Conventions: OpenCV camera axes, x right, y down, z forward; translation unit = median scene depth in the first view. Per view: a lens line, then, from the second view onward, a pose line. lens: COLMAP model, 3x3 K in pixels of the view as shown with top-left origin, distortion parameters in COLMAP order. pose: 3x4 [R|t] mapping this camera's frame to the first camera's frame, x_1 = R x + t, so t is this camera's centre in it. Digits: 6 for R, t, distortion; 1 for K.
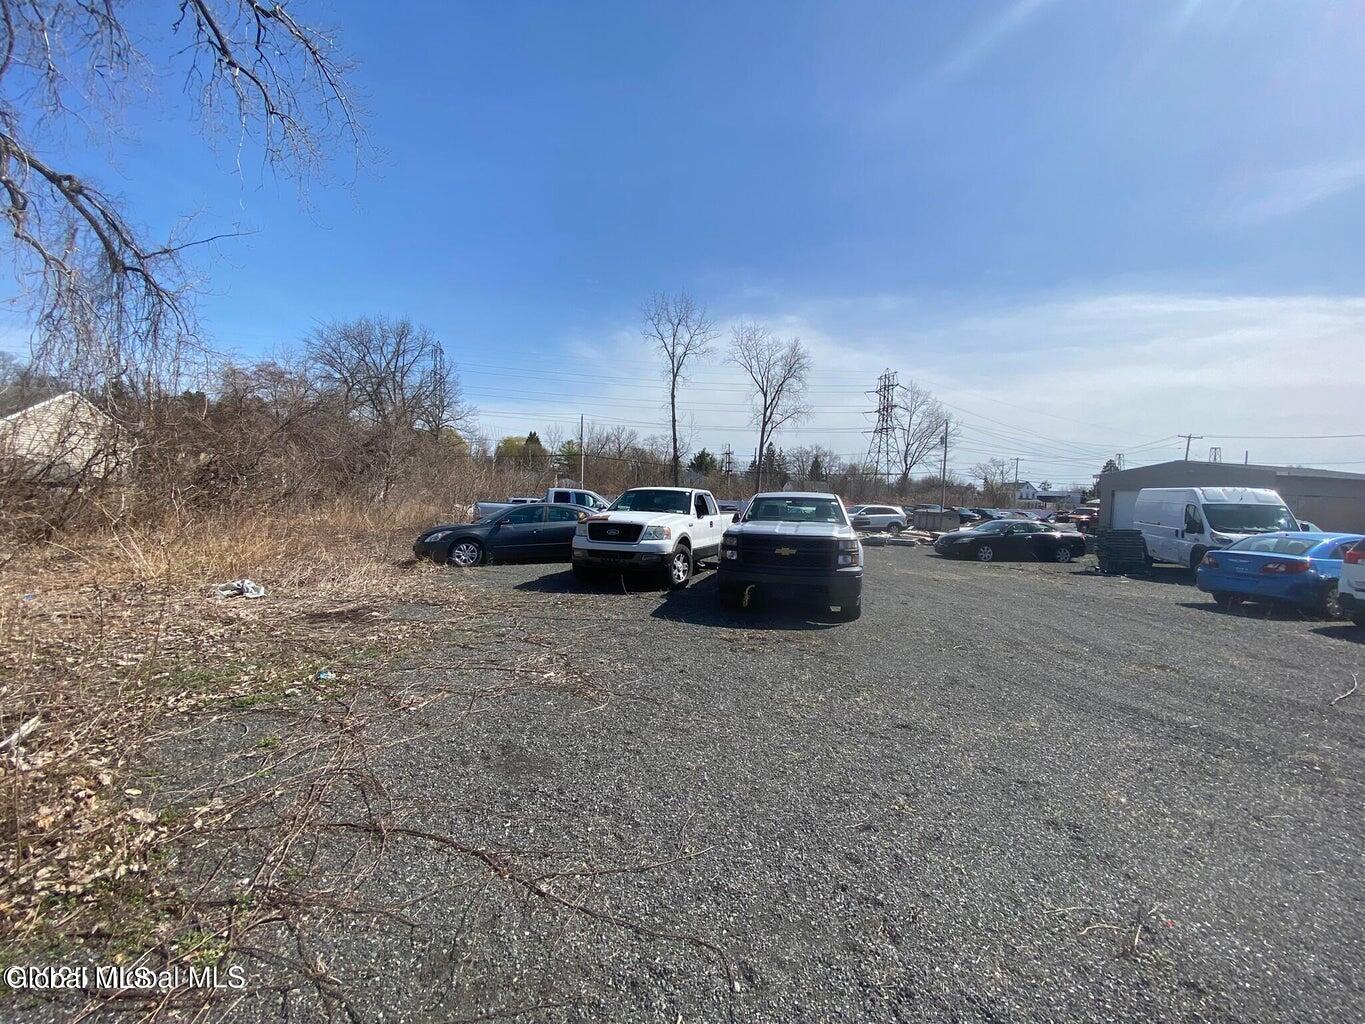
lens RADIAL K [[545.6, 0, 686.2], [0, 545.6, 515.4], [0, 0, 1]] dist [0.001401, 0.000052]
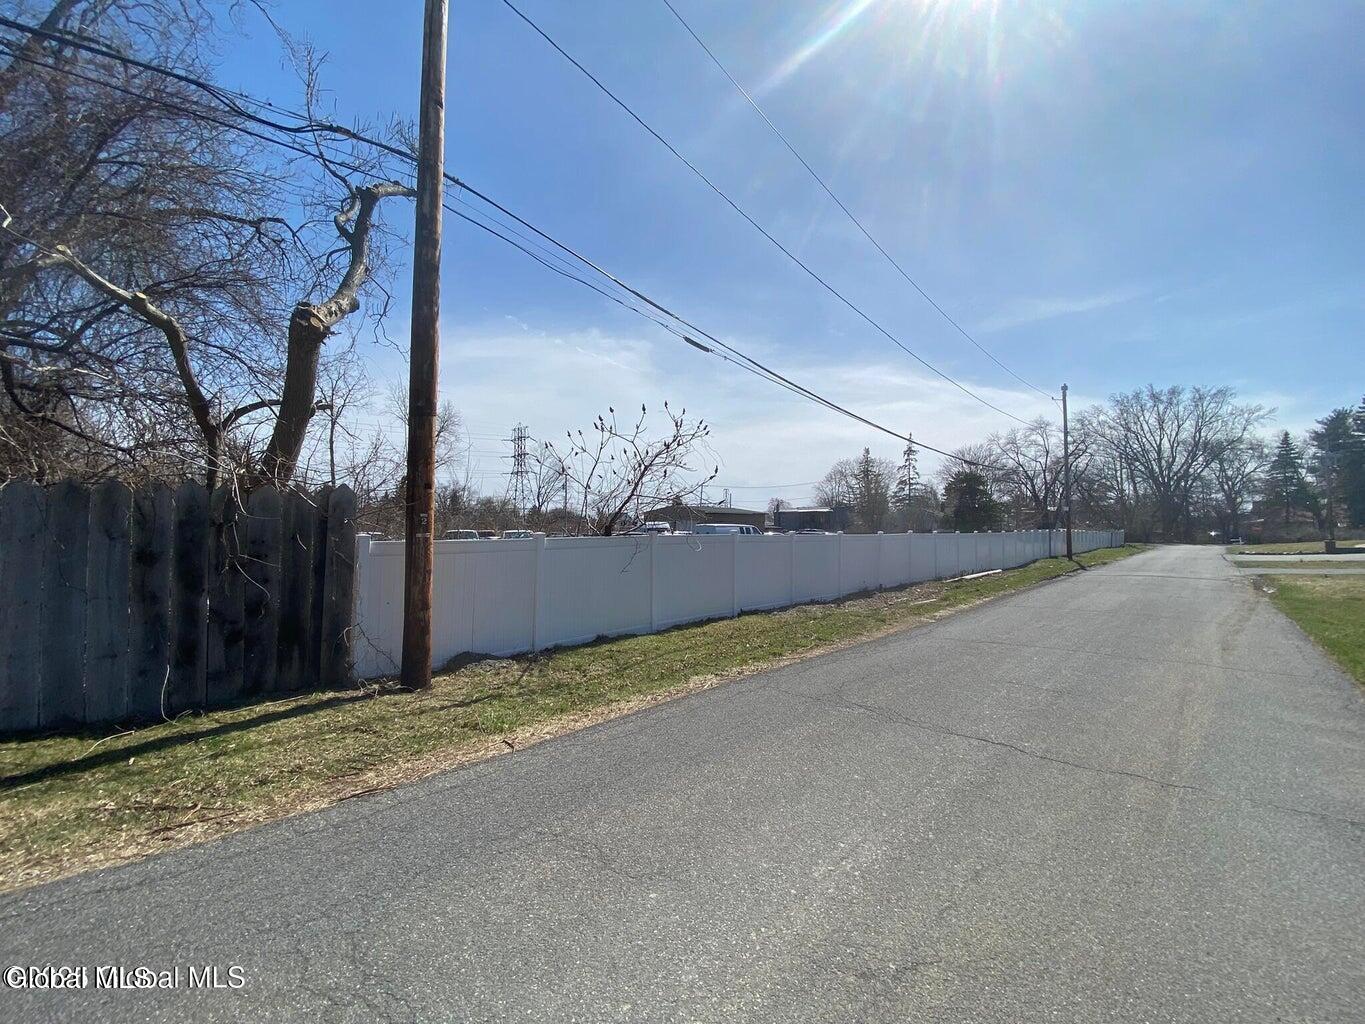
lens RADIAL K [[545.6, 0, 686.2], [0, 545.6, 515.4], [0, 0, 1]] dist [0.001401, 0.000052]
pose [[0.793600, -0.020011, 0.608110, -0.086104], [0.052126, 0.998021, -0.035184, 0.001993], [-0.606202, 0.059621, 0.793073, -0.190862]]
